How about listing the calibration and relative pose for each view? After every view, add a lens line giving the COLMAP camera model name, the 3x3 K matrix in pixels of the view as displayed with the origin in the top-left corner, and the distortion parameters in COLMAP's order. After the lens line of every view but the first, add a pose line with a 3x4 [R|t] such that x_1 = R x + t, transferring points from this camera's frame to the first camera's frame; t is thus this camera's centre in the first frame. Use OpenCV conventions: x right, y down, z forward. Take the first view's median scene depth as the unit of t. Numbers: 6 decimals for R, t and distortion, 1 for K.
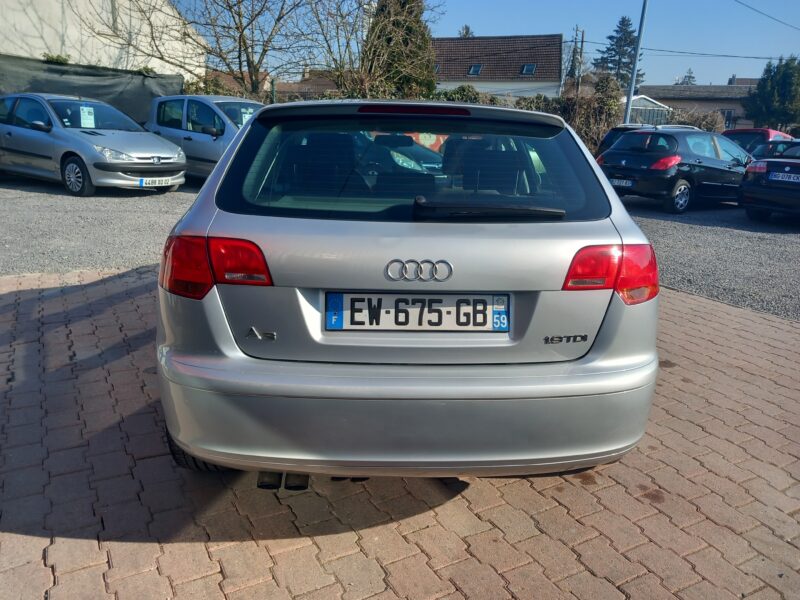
lens RADIAL K [[627.3, 0, 409.3], [0, 627.3, 302.9], [0, 0, 1]] dist [0.007298, -0.002732]
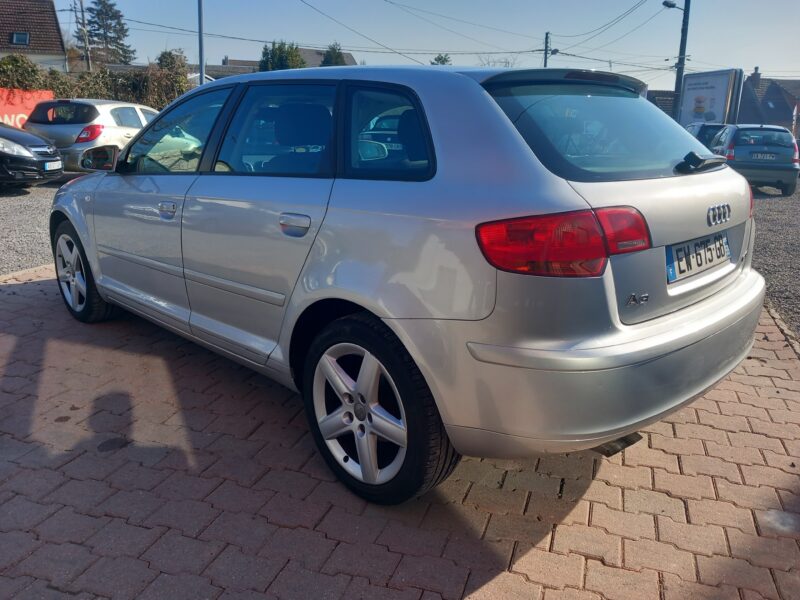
lens RADIAL K [[627.3, 0, 418.3], [0, 627.3, 304.3], [0, 0, 1]] dist [0.007298, -0.002732]
pose [[0.740605, -0.210864, 0.637997, -0.097638], [0.189986, 0.976454, 0.102186, -0.009554], [-0.644523, 0.045531, 0.763228, 0.039317]]
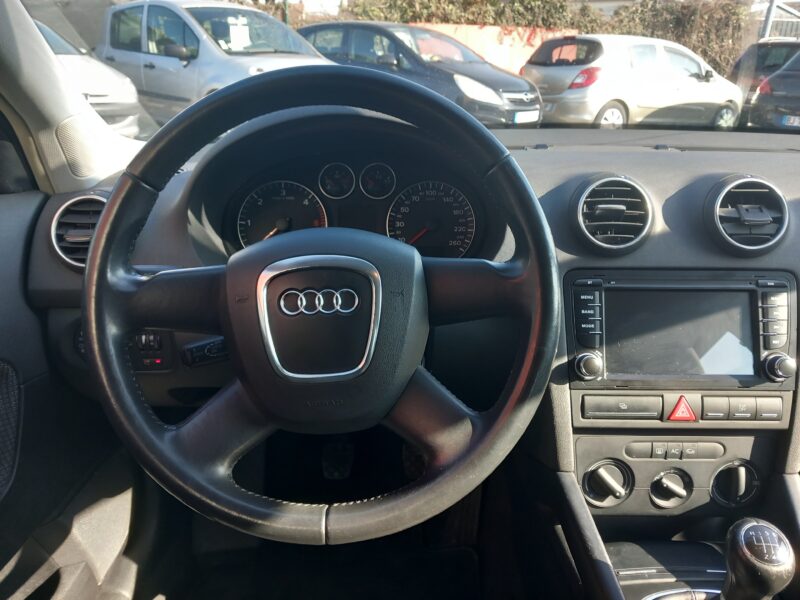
lens RADIAL K [[627.3, 0, 403.1], [0, 627.3, 297.2], [0, 0, 1]] dist [0.007298, -0.002732]
pose [[0.995871, 0.006938, -0.090513, -0.012046], [0.000549, 0.996596, 0.082433, -0.038527], [0.090777, -0.082142, 0.992478, 0.184136]]
